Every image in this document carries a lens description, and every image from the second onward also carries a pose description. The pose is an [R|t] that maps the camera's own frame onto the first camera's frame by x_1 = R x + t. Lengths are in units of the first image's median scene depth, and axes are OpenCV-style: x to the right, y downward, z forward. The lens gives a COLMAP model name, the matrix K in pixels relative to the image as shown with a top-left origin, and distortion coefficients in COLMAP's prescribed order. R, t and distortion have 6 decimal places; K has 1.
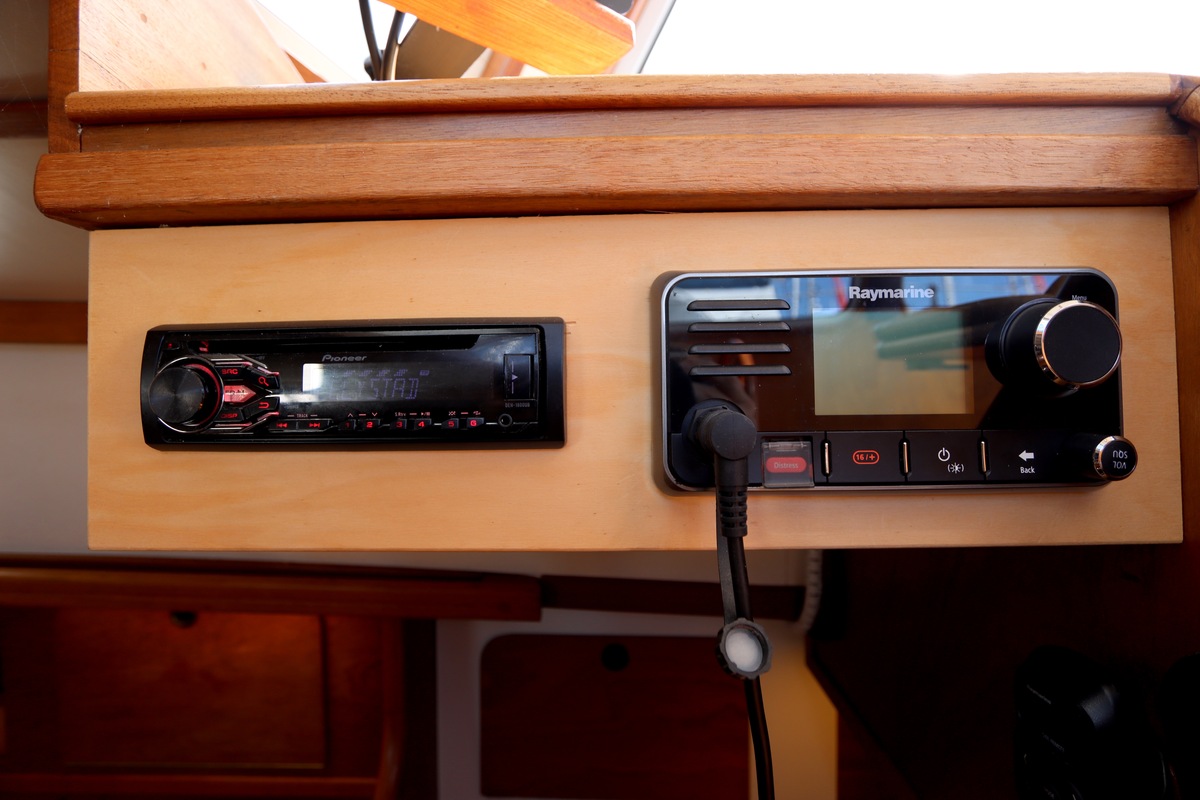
lens RADIAL K [[564.4, 0, 595.3], [0, 564.4, 399.7], [0, 0, 1]] dist [-0.002713, -0.008735]
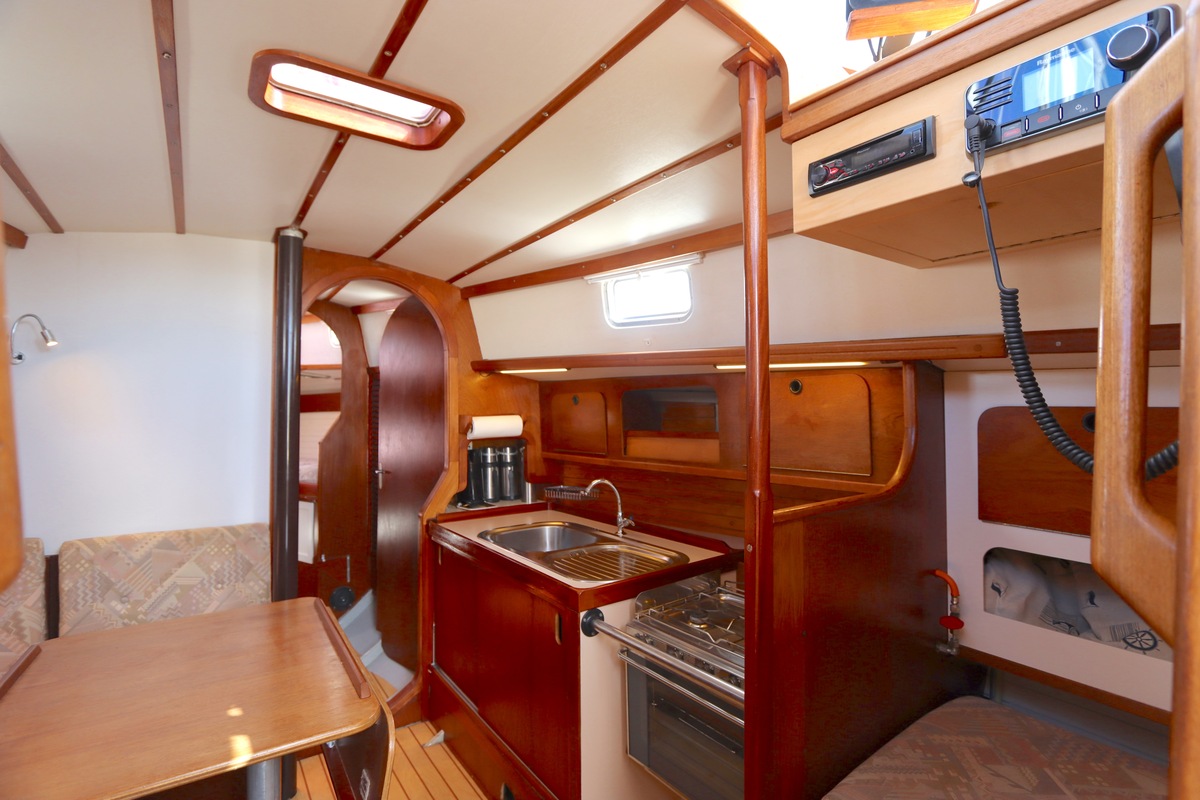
lens RADIAL K [[564.4, 0, 595.3], [0, 564.4, 399.7], [0, 0, 1]] dist [-0.002713, -0.008735]
pose [[0.600853, 0.002078, -0.799357, 1.204732], [0.008303, 0.999926, 0.008841, 1.278906], [0.799316, -0.011950, 0.600792, -2.170170]]
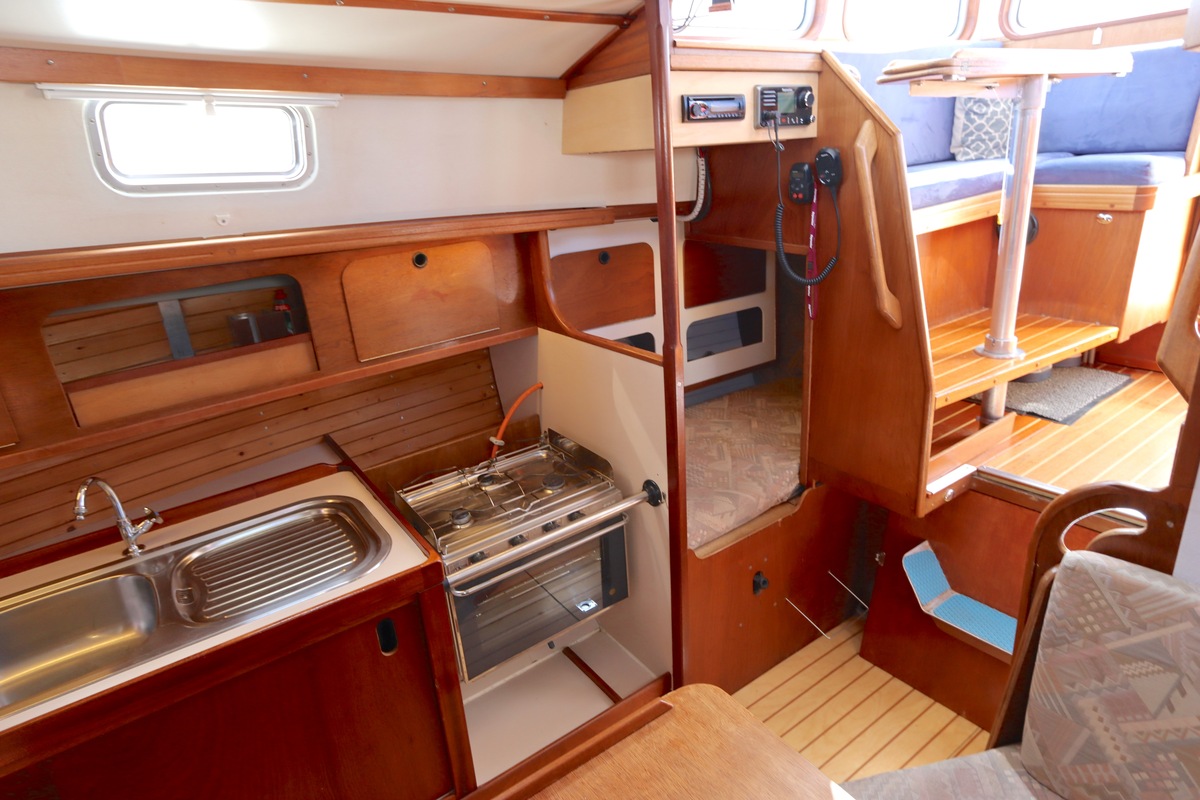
lens RADIAL K [[668.3, 0, 600.0], [0, 668.3, 400.0], [0, 0, 1]] dist [-0.019642, 0.000264]
pose [[0.805099, -0.241360, 0.541813, -4.888061], [0.051073, 0.938281, 0.342081, 0.322174], [-0.590938, -0.247737, 0.767736, -3.458874]]
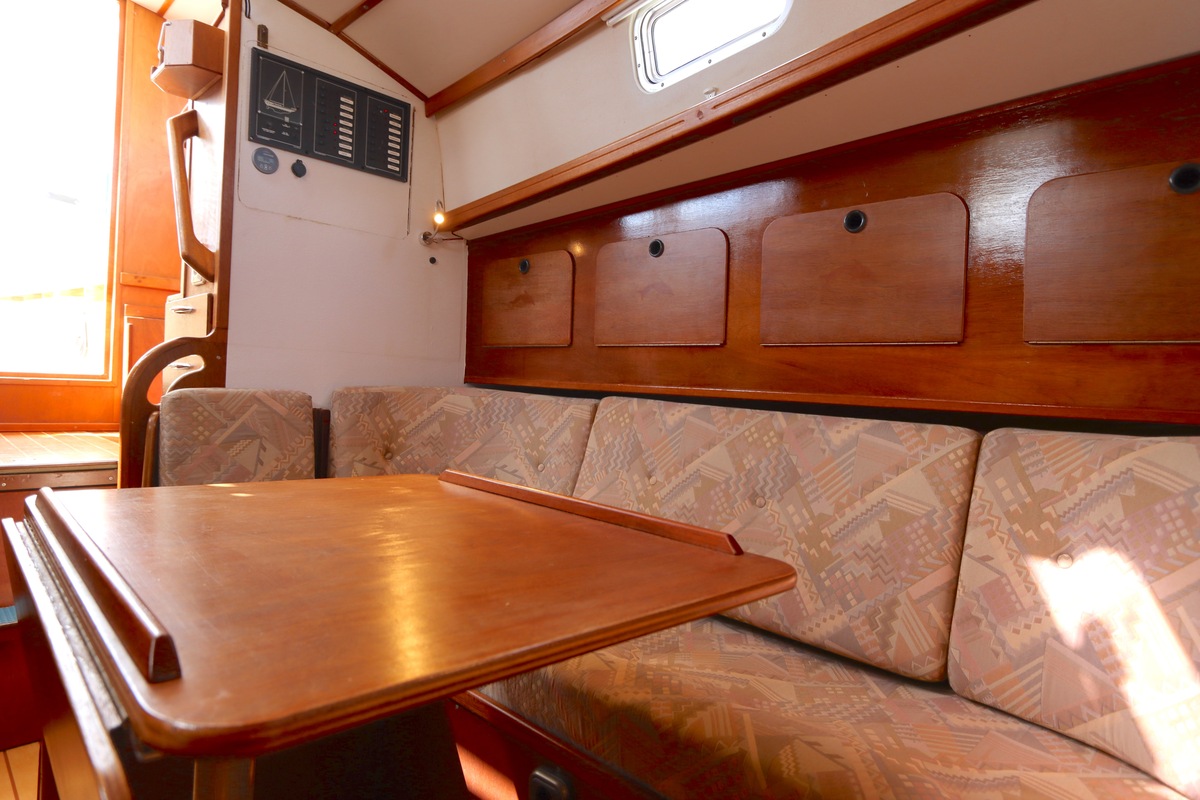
lens RADIAL K [[687.4, 0, 602.6], [0, 687.4, 386.4], [0, 0, 1]] dist [0.000501, 0.000660]
pose [[-0.735887, -0.010804, 0.677018, -7.145642], [-0.044094, 0.998515, -0.031993, 2.843155], [-0.675667, -0.053395, -0.735271, -0.378427]]
